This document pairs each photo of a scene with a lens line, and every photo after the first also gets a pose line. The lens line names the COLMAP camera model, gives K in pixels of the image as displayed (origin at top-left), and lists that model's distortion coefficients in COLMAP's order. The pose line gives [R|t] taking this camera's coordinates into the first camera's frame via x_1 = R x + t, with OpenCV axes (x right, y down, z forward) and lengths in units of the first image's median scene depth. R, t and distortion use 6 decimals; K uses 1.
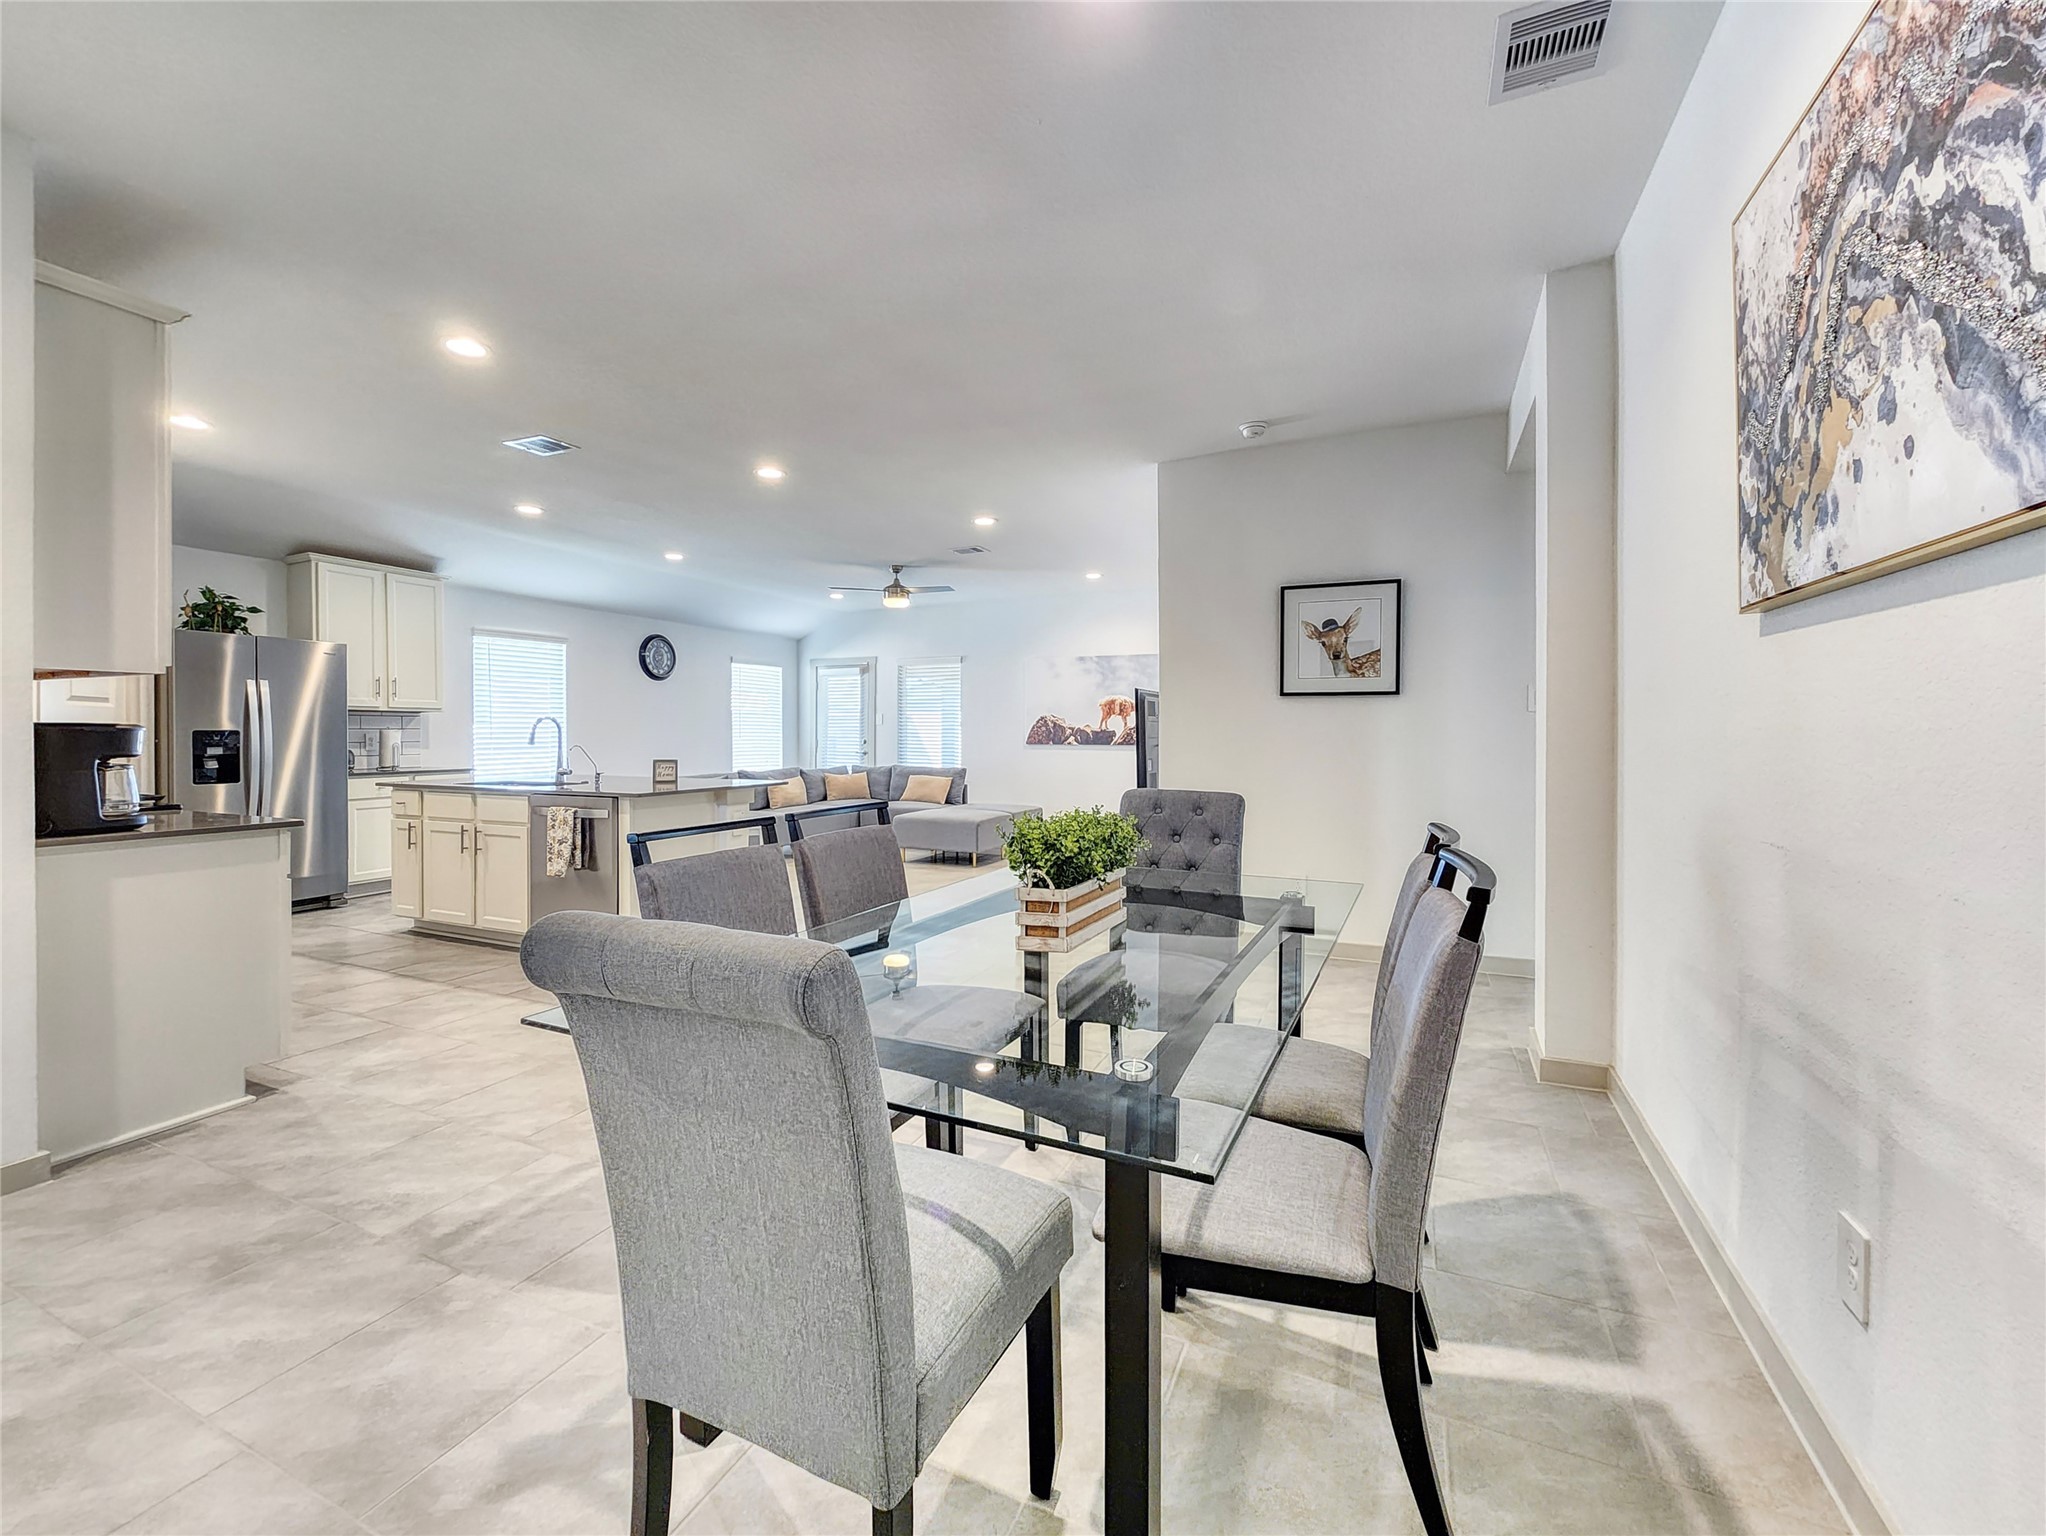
lens RADIAL K [[854.5, 0, 1034.2], [0, 854.5, 757.1], [0, 0, 1]] dist [-0.003740, 0.000282]
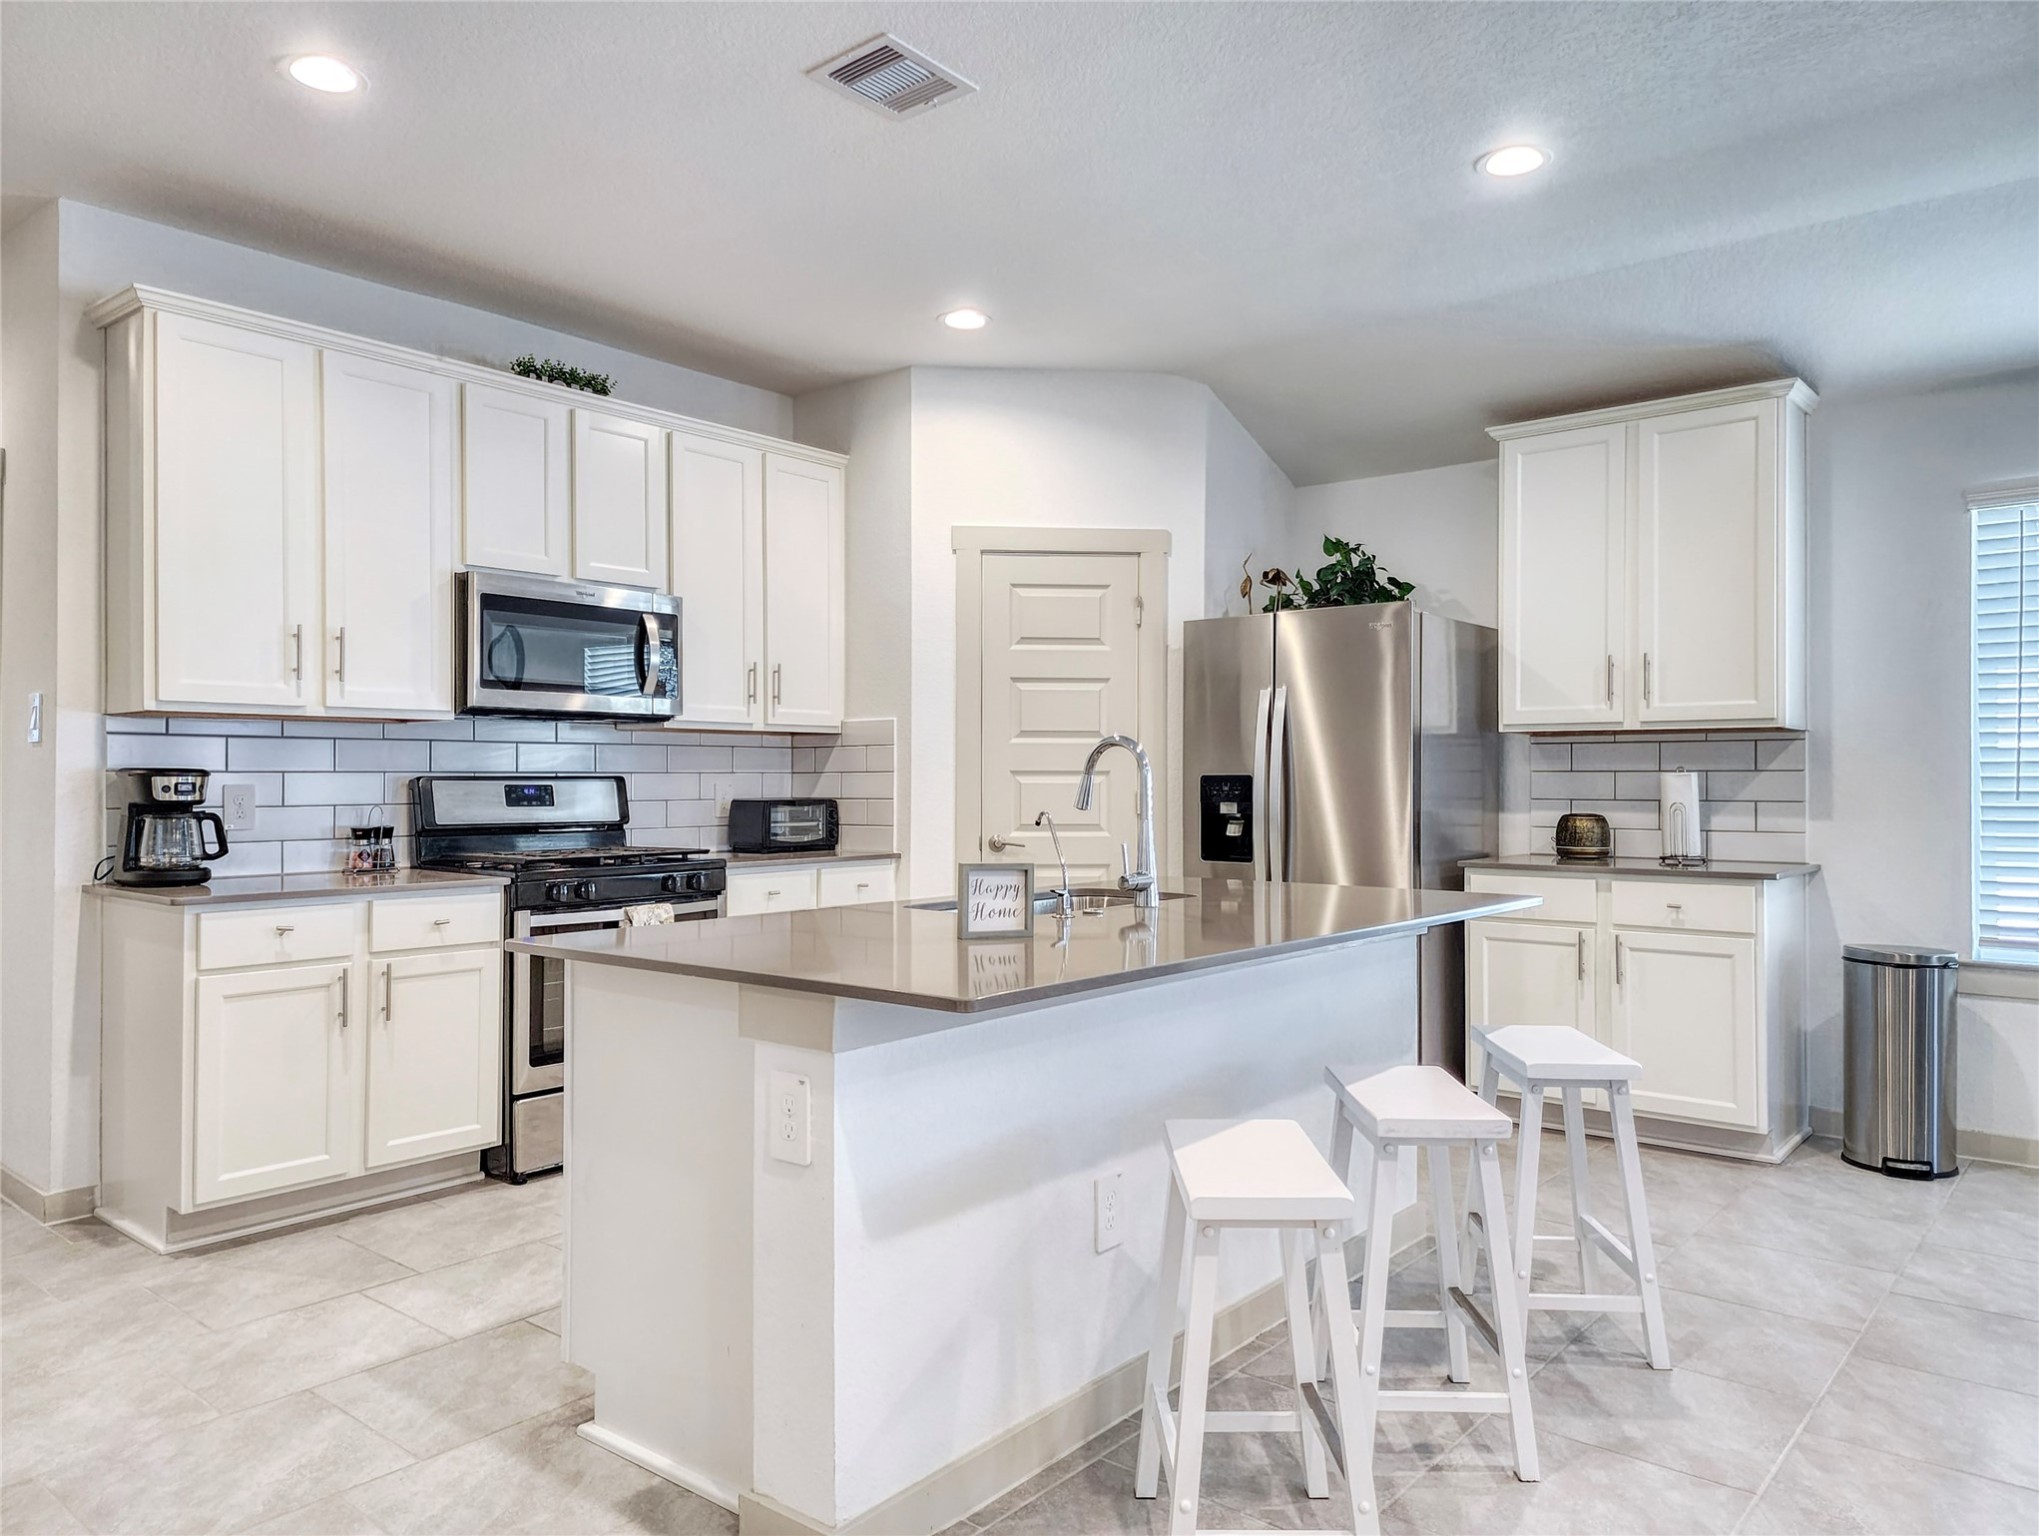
lens RADIAL K [[1392.4, 0, 1033.2], [0, 1392.4, 769.3], [0, 0, 1]] dist [0.059141, -0.053739]
pose [[-0.296334, -0.009529, -0.955037, 0.023144], [-0.027541, 0.999620, -0.001428, -0.016152], [0.954687, 0.025880, -0.296484, 0.620711]]
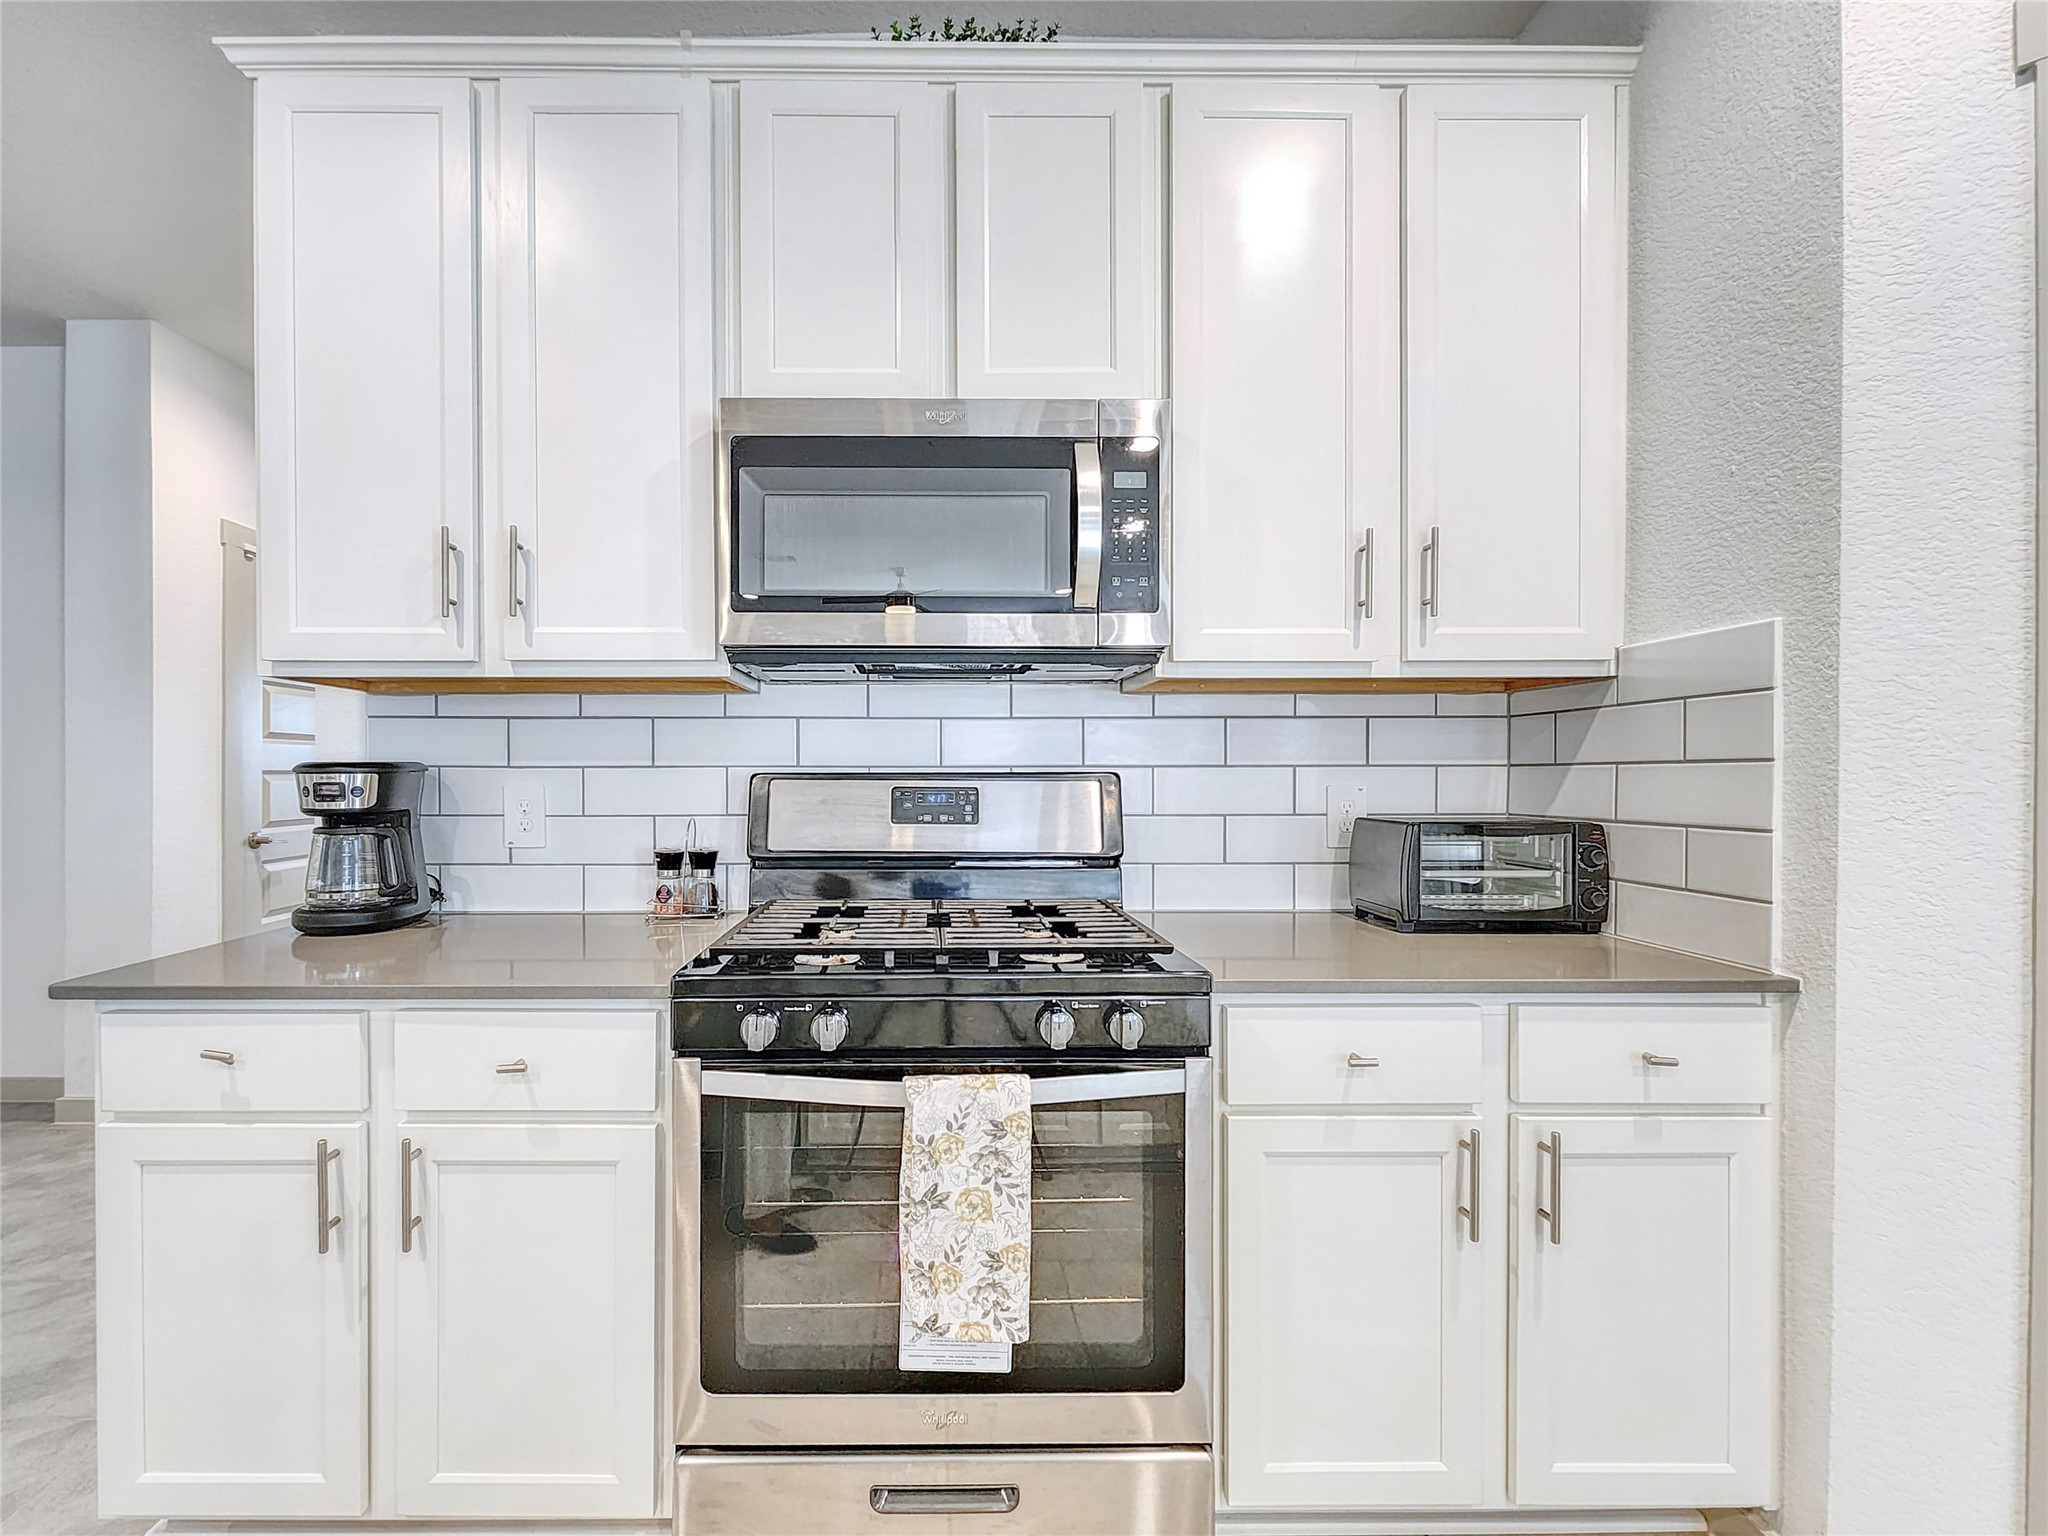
lens RADIAL K [[904.8, 0, 934.1], [0, 904.8, 774.4], [0, 0, 1]] dist [0.002607, -0.000487]
pose [[-0.920398, -0.002095, -0.390976, -0.322238], [-0.012991, 0.999597, 0.025227, -0.013916], [0.390766, 0.028298, -0.920055, 0.478924]]
